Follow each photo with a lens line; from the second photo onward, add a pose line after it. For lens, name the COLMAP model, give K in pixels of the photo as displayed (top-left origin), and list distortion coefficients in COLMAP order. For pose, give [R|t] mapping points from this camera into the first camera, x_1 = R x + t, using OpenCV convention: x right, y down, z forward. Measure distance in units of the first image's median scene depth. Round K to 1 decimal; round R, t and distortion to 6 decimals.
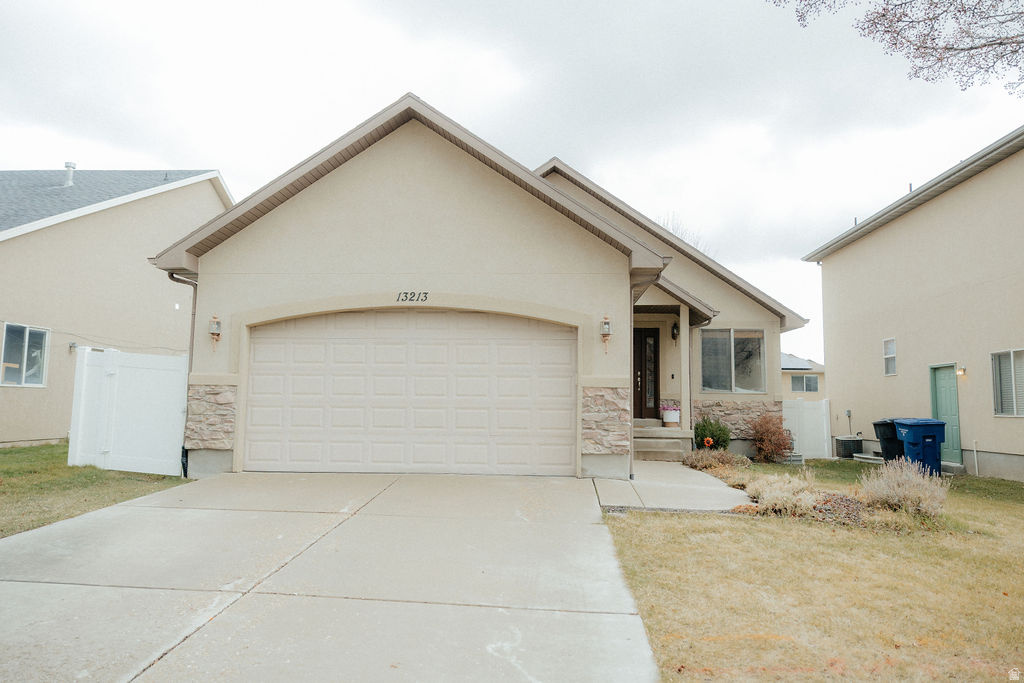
lens RADIAL K [[687.7, 0, 511.5], [0, 687.7, 340.1], [0, 0, 1]] dist [-0.003325, 0.007449]
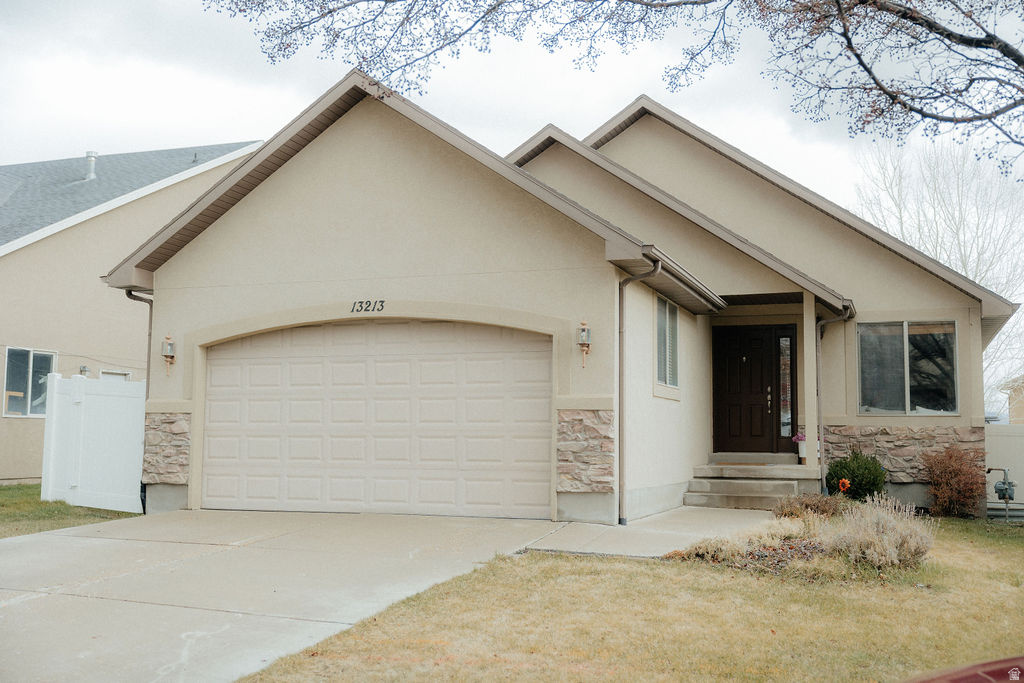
lens RADIAL K [[1092.7, 0, 512.0], [0, 1092.7, 341.7], [0, 0, 1]] dist [-0.010792, 0.000000]
pose [[0.957661, -0.031416, -0.286180, 0.406782], [0.032339, 0.999476, -0.001501, -0.011280], [0.286077, -0.007817, 0.958175, -0.241248]]
